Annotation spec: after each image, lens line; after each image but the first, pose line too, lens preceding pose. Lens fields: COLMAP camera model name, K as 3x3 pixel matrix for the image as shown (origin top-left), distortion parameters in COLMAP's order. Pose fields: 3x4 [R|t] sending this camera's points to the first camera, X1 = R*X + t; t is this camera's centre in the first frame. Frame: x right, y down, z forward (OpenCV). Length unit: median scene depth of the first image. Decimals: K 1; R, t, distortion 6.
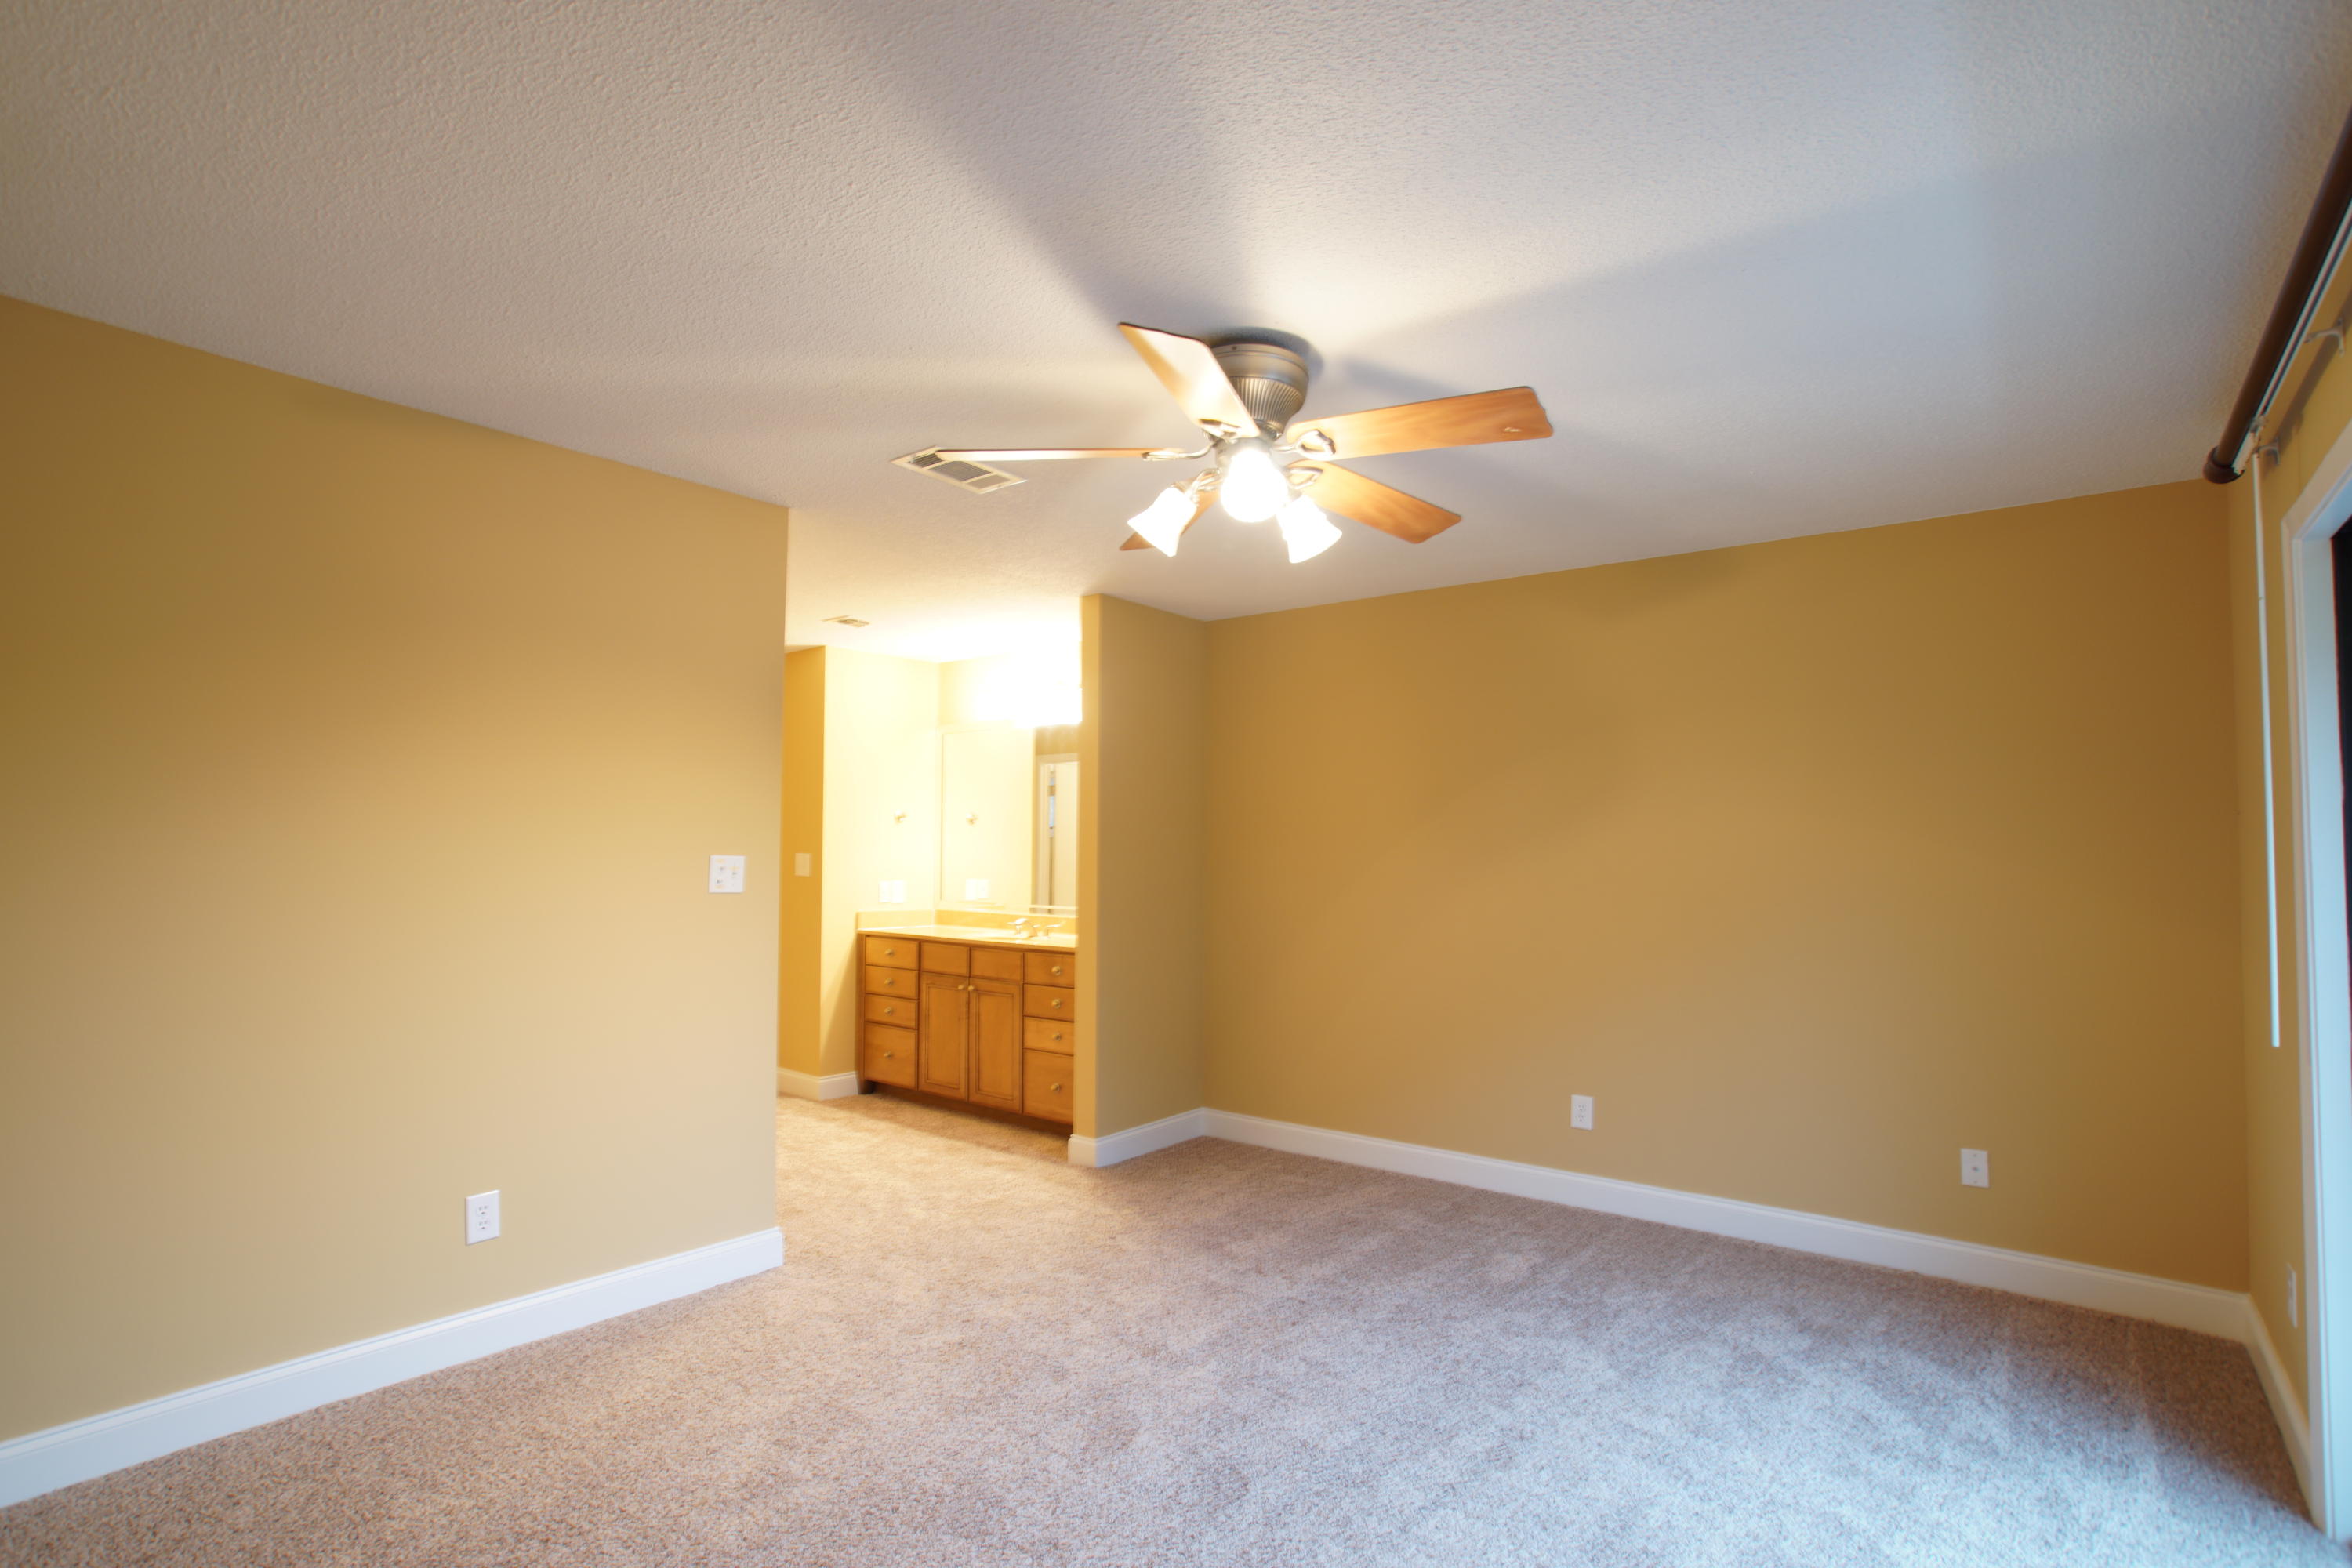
lens RADIAL K [[1144.0, 0, 1175.1], [0, 1144.0, 785.1], [0, 0, 1]] dist [-0.024691, 0.002801]
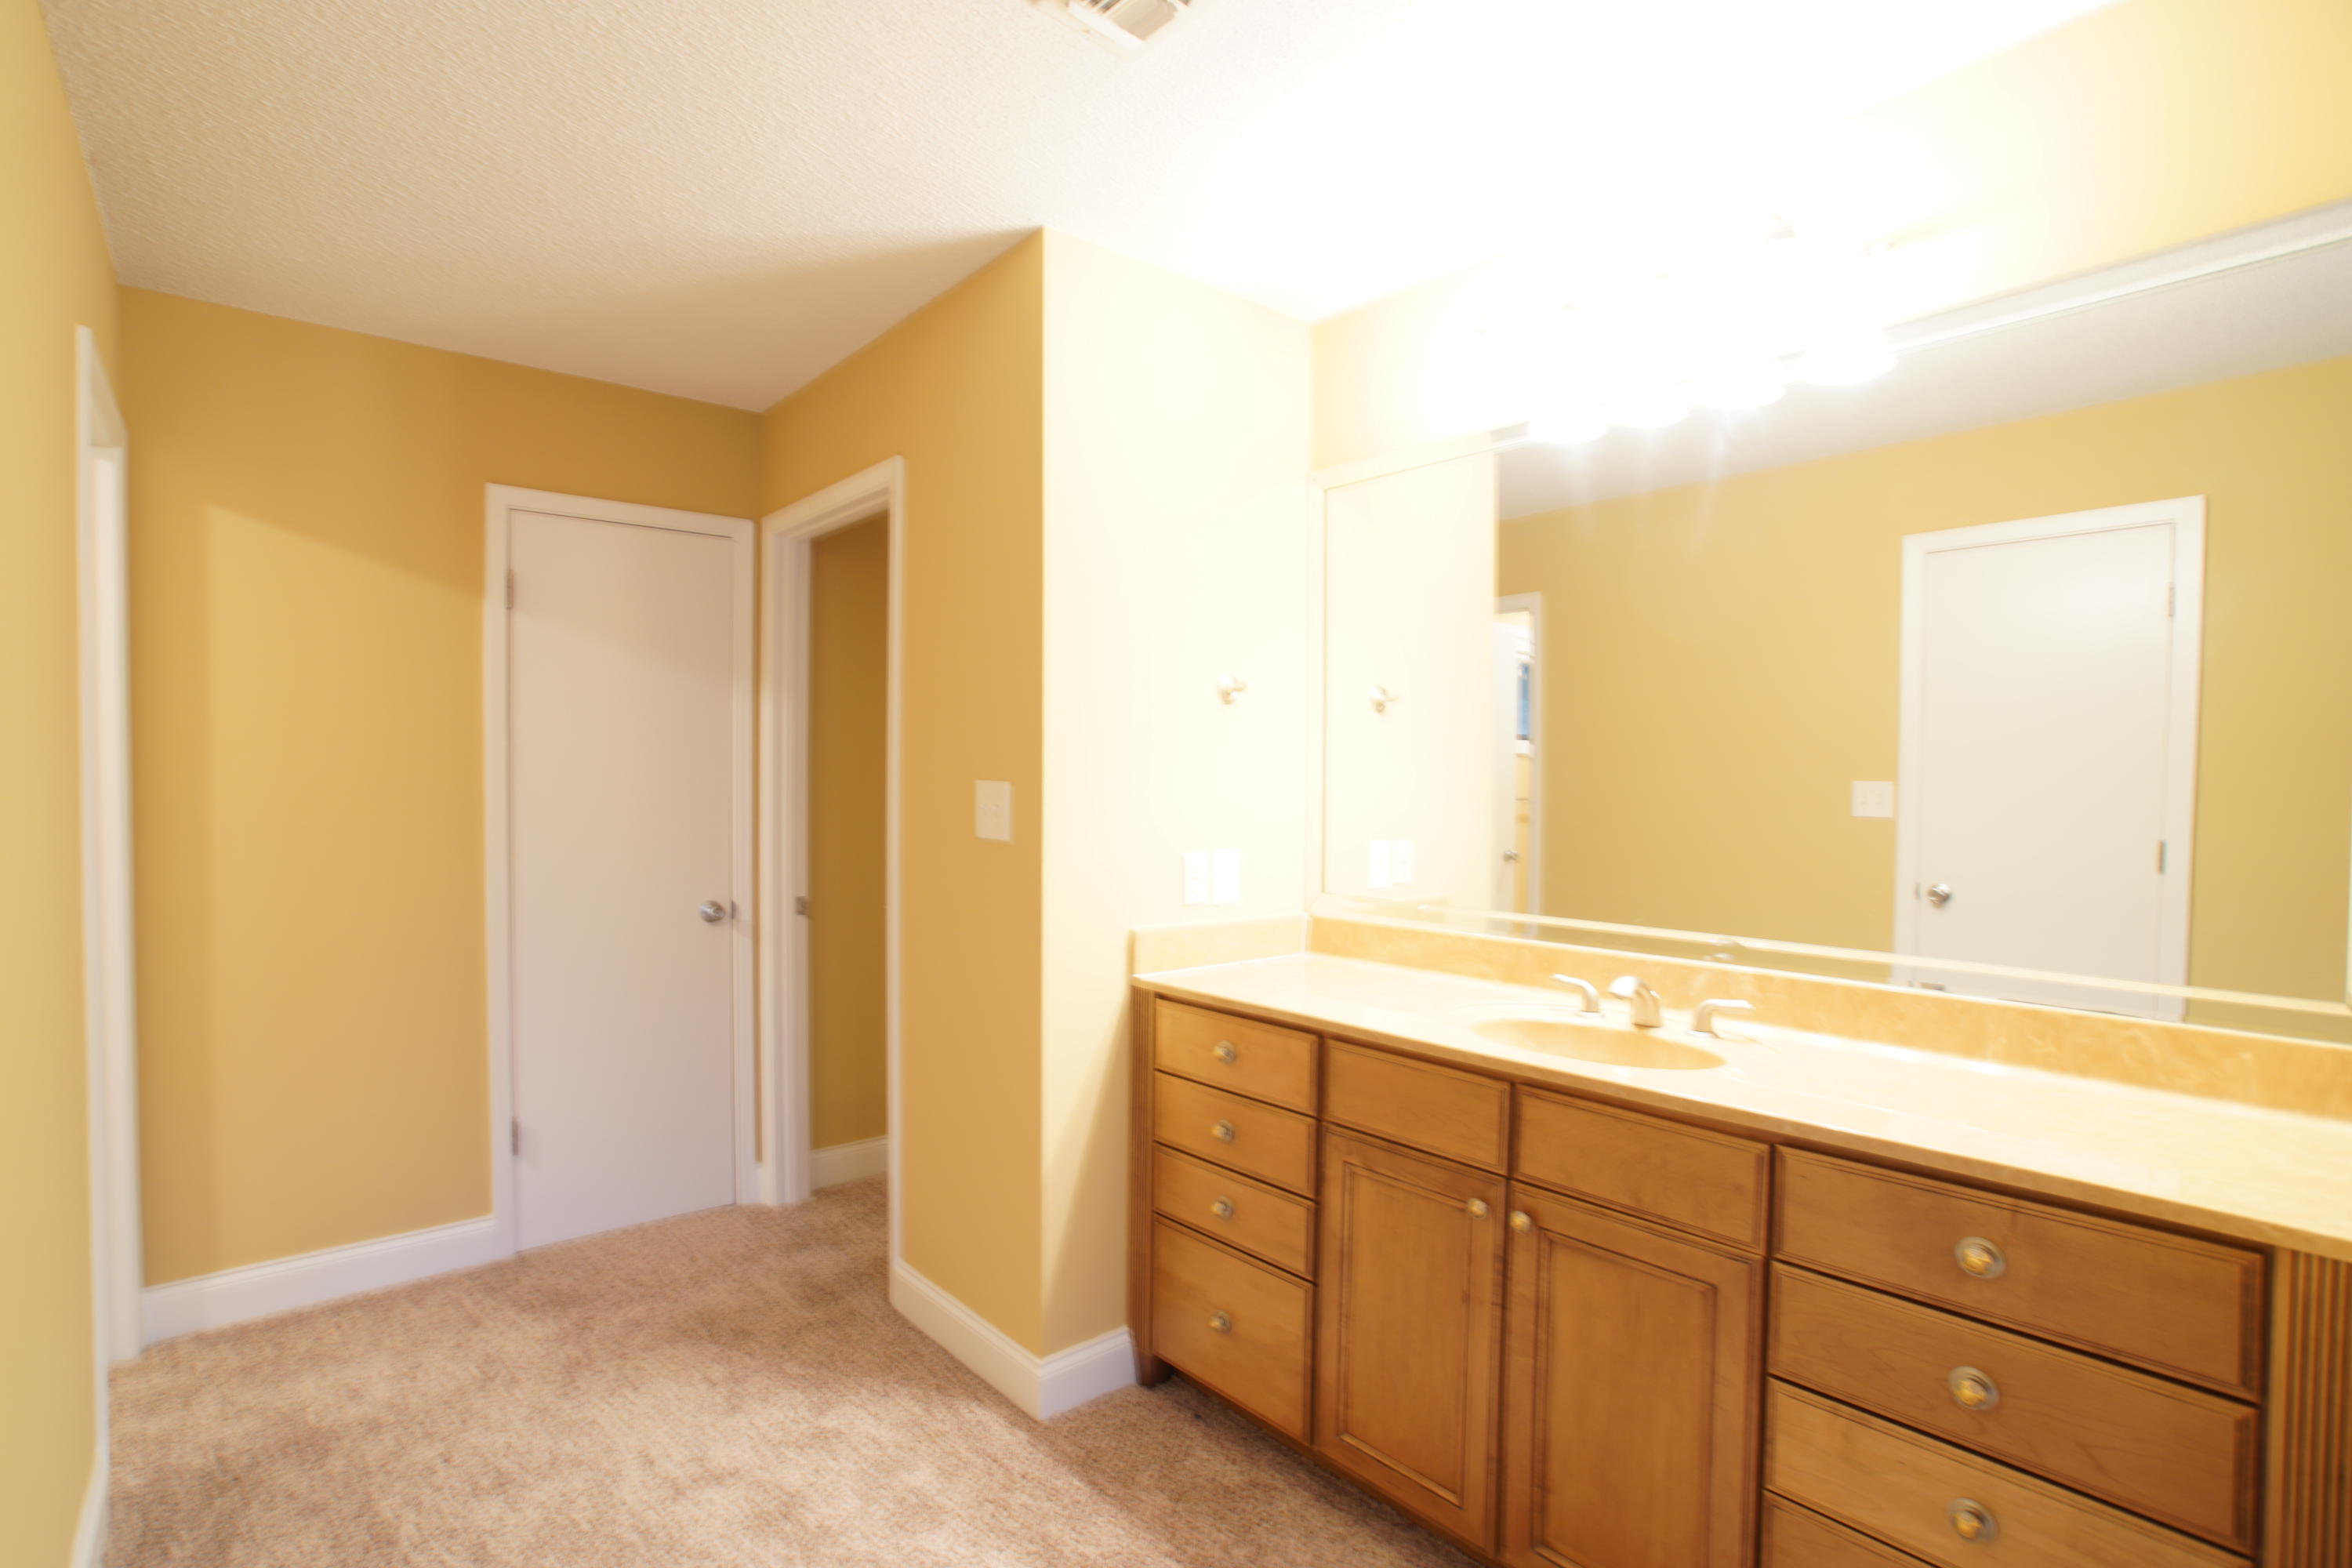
lens RADIAL K [[1144.0, 0, 1173.7], [0, 1144.0, 774.2], [0, 0, 1]] dist [-0.024691, 0.002801]
pose [[0.986301, 0.007853, -0.164766, -0.210991], [0.001618, 0.998358, 0.057268, 0.037235], [0.164945, -0.056750, 0.984669, 0.655711]]
